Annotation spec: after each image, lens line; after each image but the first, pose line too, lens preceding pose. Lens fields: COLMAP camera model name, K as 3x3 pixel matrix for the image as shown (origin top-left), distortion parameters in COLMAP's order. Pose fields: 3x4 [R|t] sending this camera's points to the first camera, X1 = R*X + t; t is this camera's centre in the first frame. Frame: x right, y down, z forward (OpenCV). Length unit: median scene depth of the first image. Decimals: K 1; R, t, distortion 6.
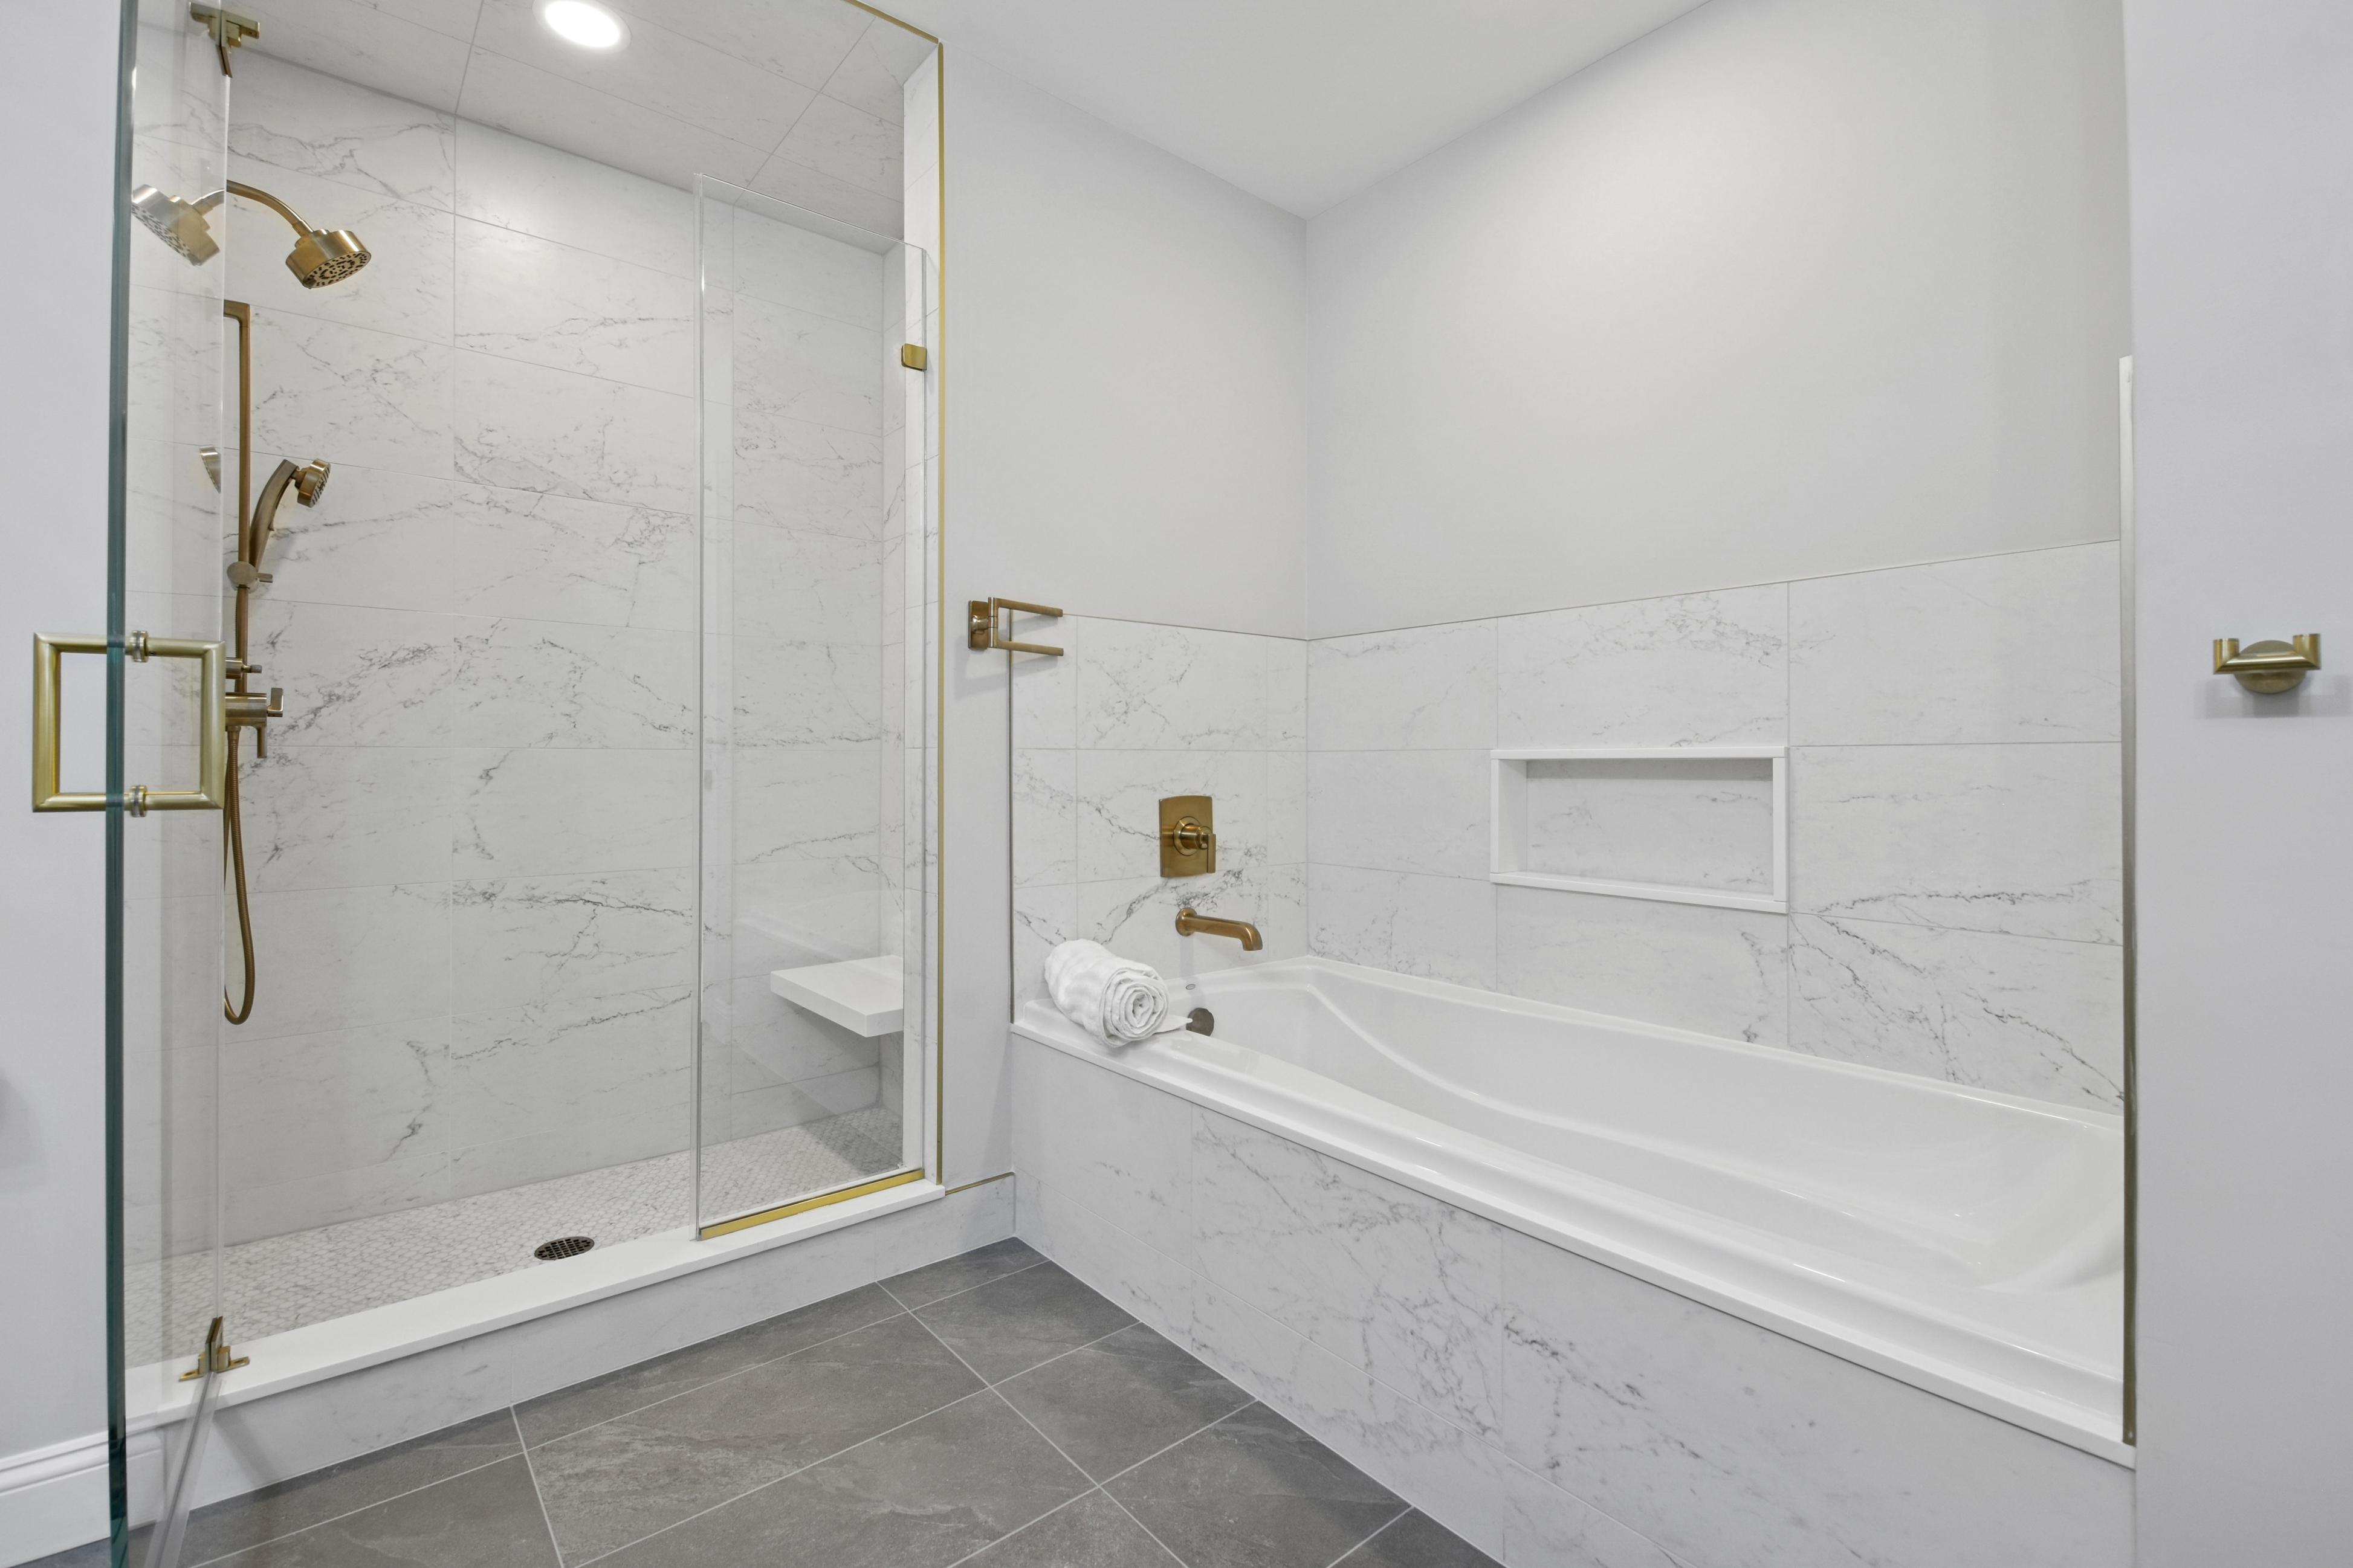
lens RADIAL K [[1051.3, 0, 1198.3], [0, 1051.3, 750.4], [0, 0, 1]] dist [0.014067, -0.008595]
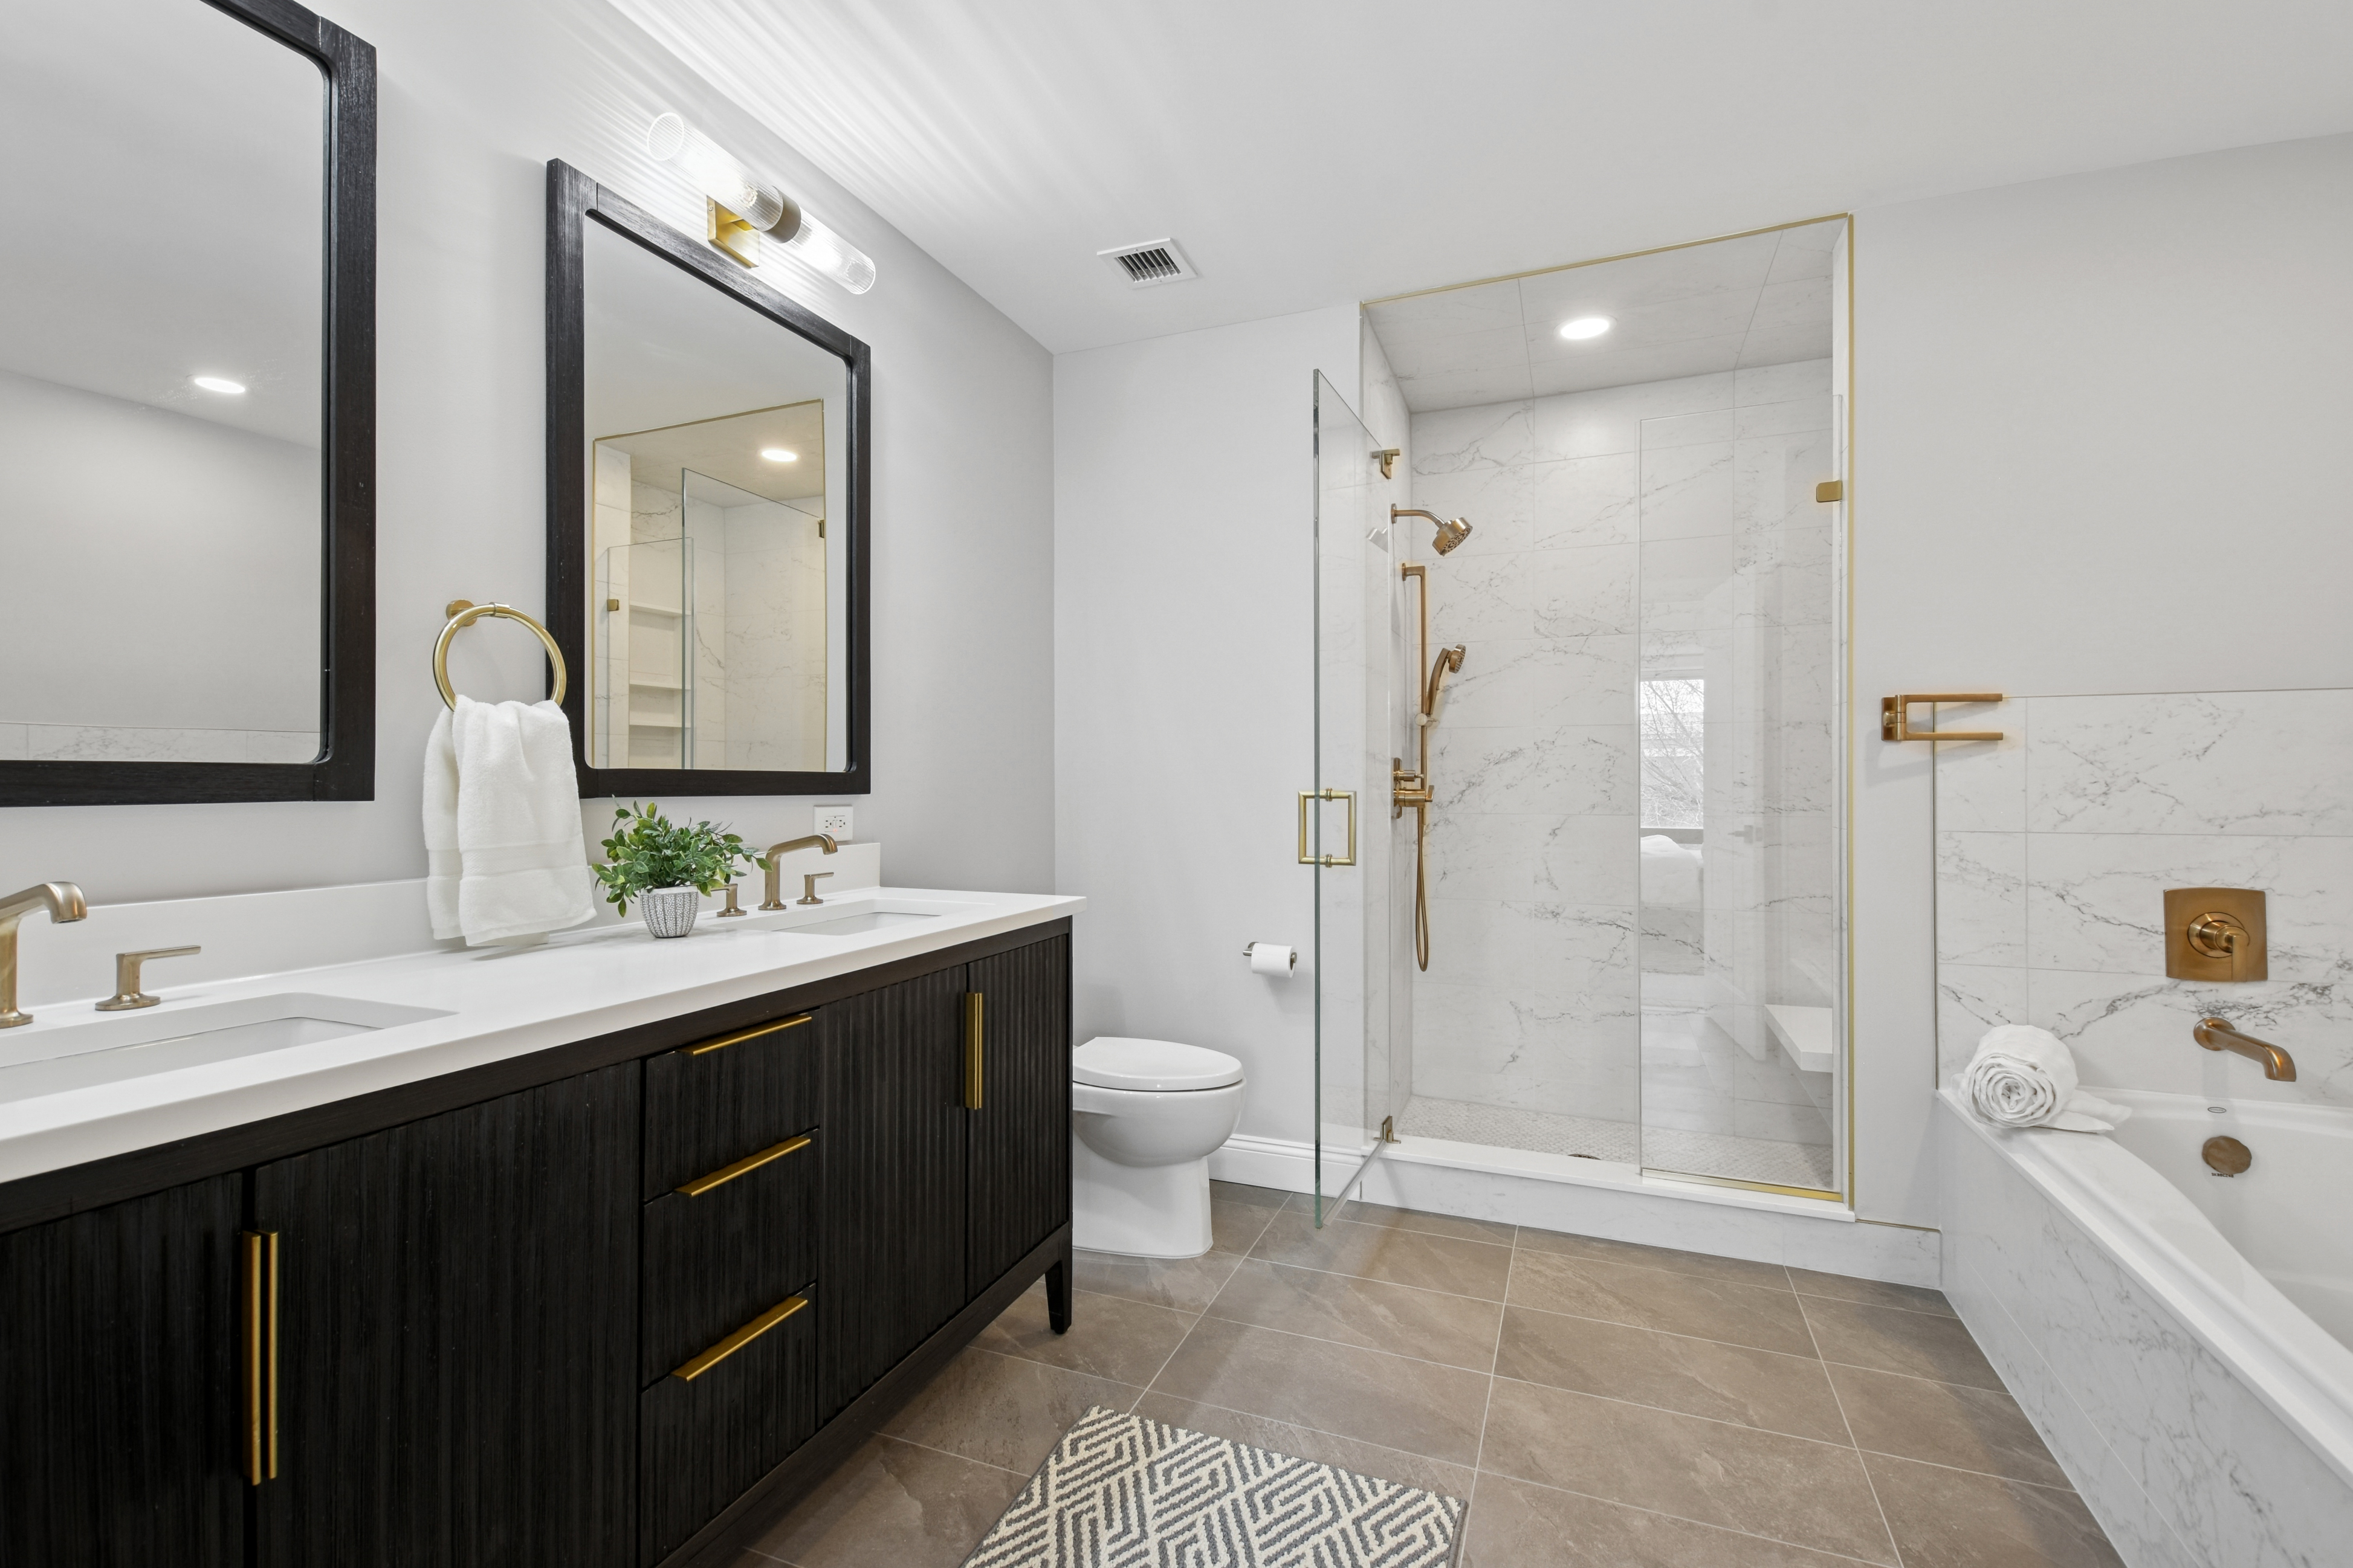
lens RADIAL K [[1051.3, 0, 1179.2], [0, 1051.3, 776.1], [0, 0, 1]] dist [0.014067, -0.008595]
pose [[0.481311, -0.004933, -0.876536, 0.414166], [0.006416, 0.999977, -0.002105, -0.063612], [0.876526, -0.004611, 0.481332, -0.194259]]
